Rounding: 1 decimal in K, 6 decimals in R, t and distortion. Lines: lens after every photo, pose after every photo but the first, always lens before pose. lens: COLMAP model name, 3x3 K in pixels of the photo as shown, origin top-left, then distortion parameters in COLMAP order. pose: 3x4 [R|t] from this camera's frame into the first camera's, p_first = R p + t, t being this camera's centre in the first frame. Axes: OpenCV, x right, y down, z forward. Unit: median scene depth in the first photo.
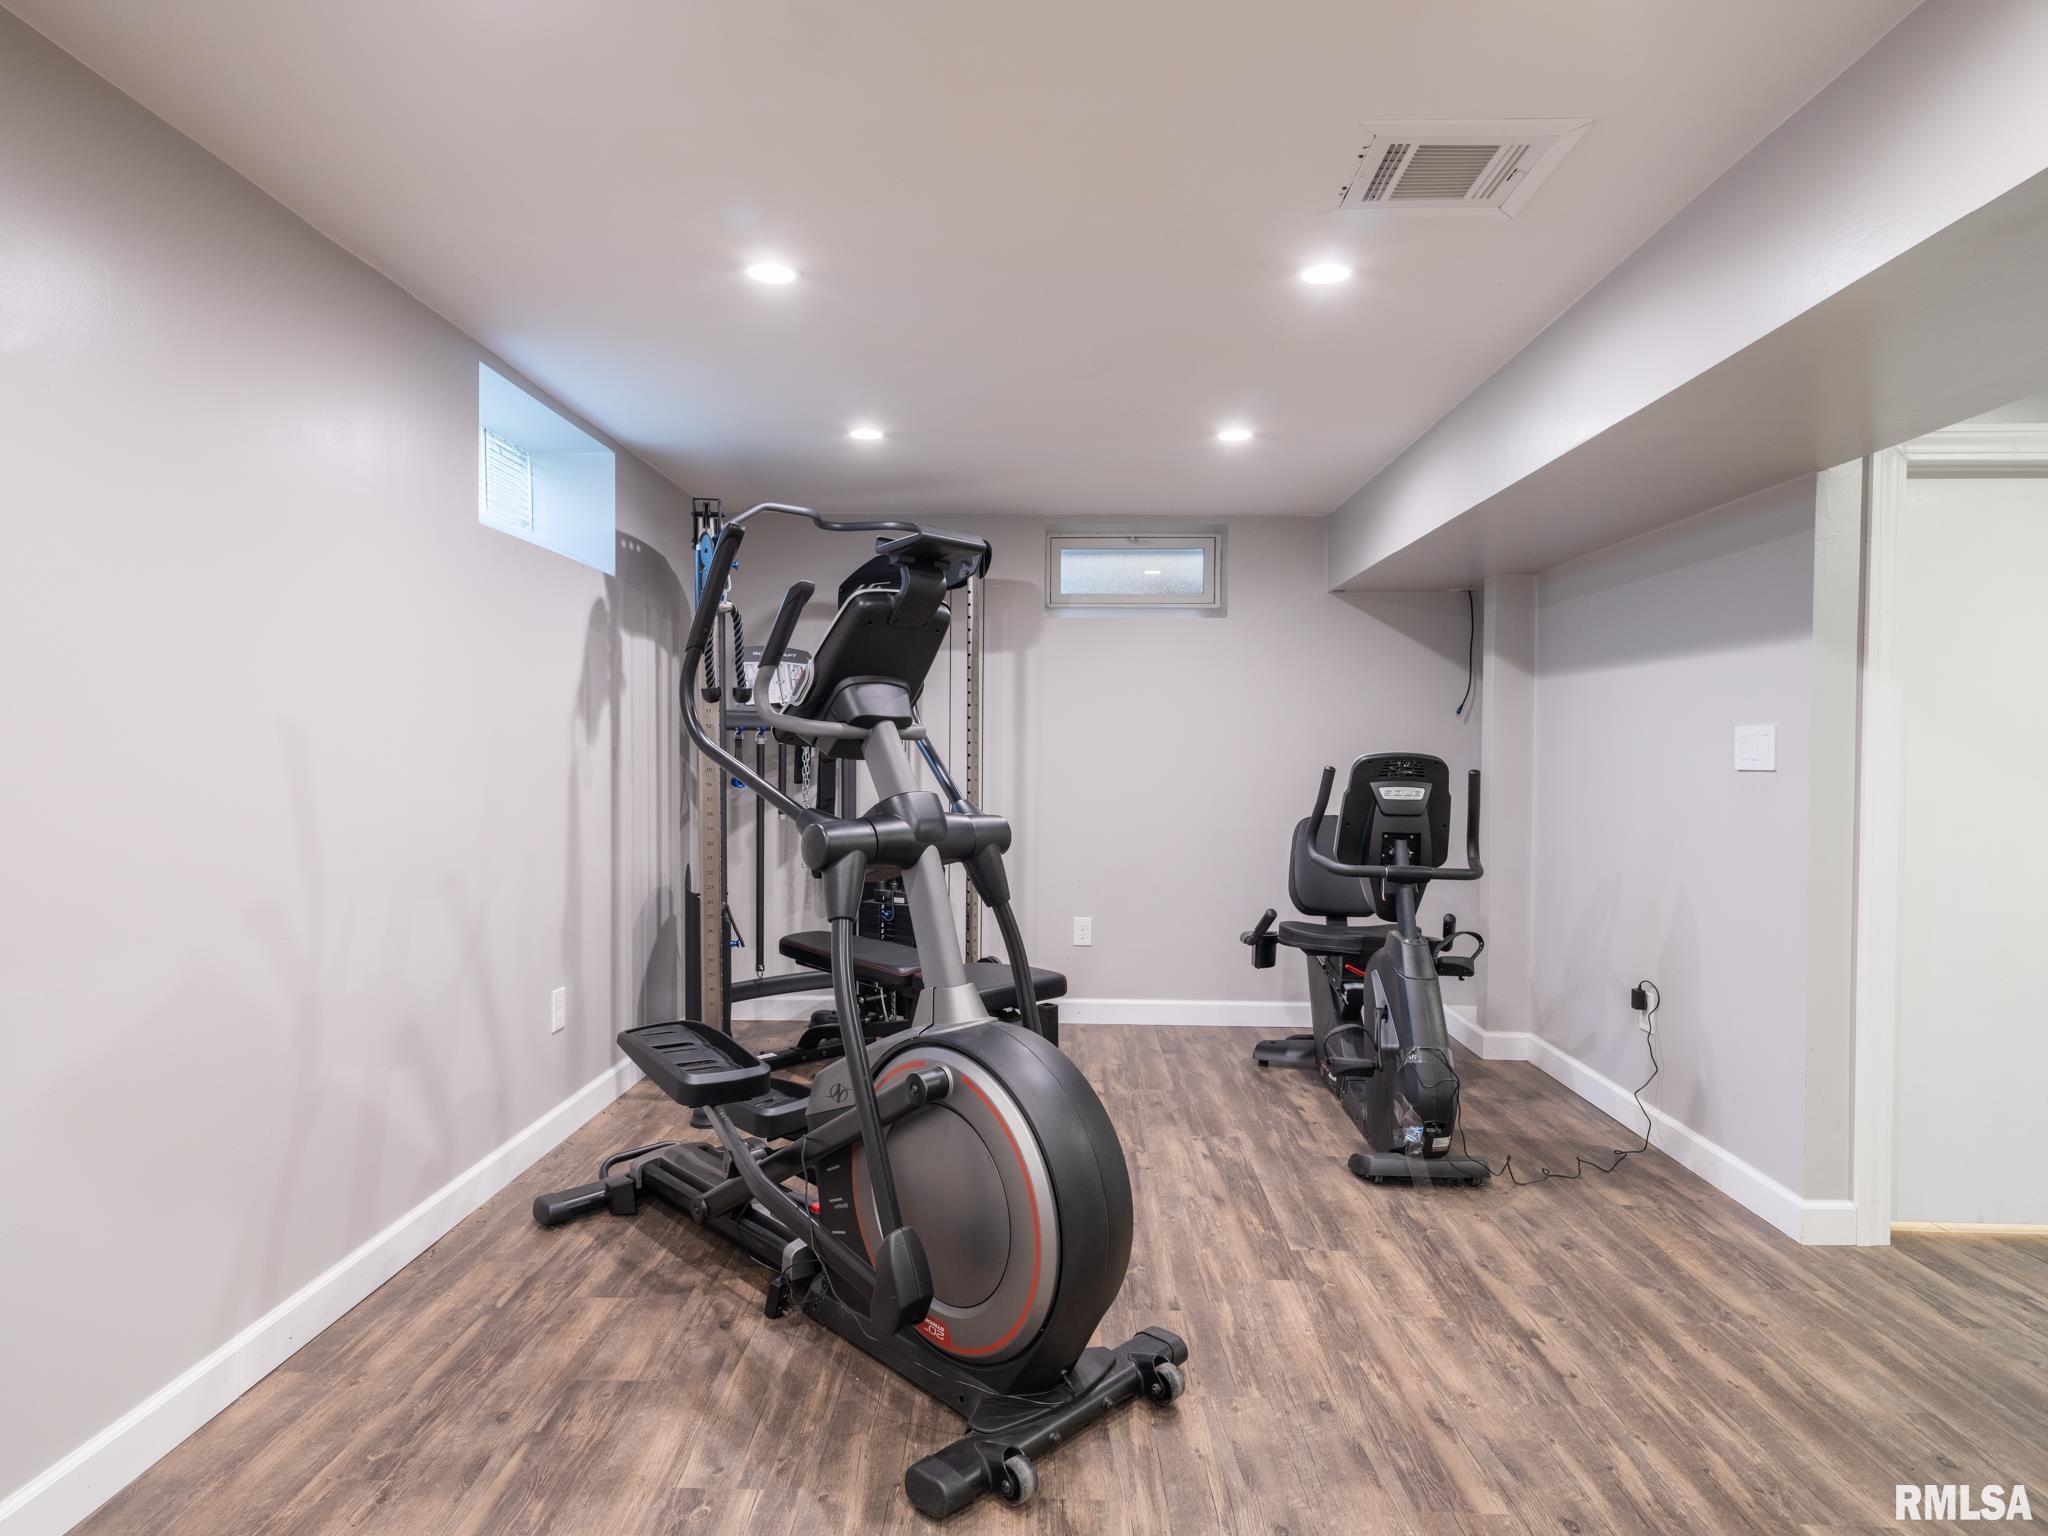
lens RADIAL K [[1105.0, 0, 1026.9], [0, 1105.0, 762.5], [0, 0, 1]] dist [0.009036, -0.003952]
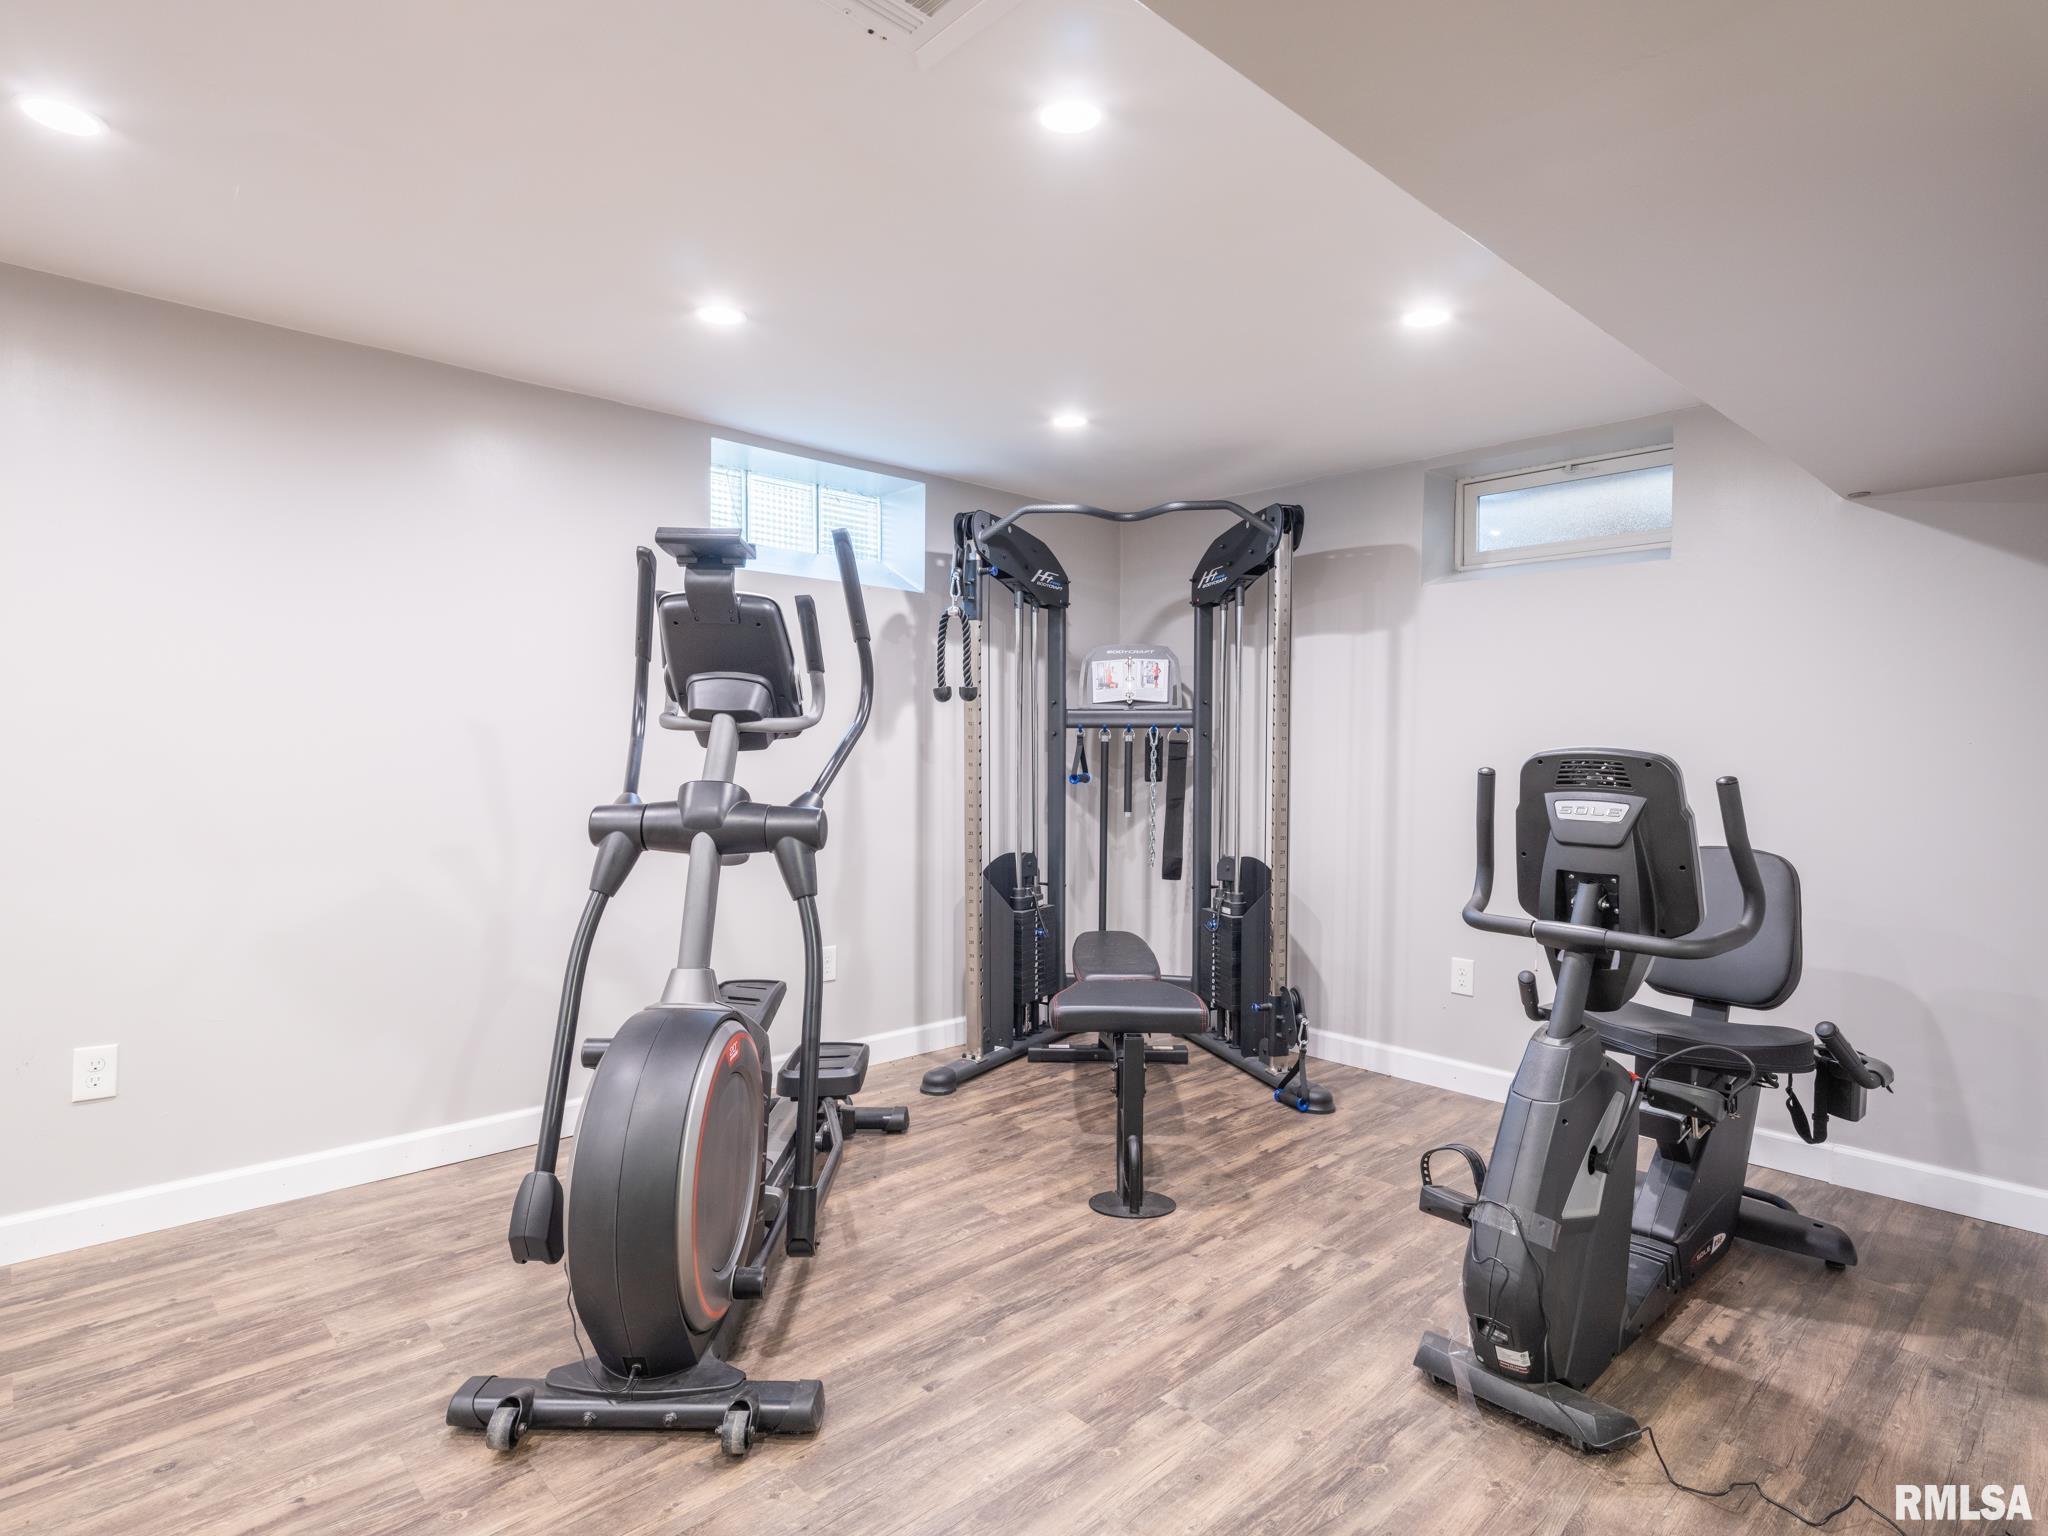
lens RADIAL K [[1105.0, 0, 1025.4], [0, 1105.0, 766.4], [0, 0, 1]] dist [0.009036, -0.003952]
pose [[0.704892, 0.012648, -0.709201, 0.562285], [-0.012229, 0.999909, 0.005677, 0.001859], [0.709209, 0.004671, 0.704983, 0.313117]]
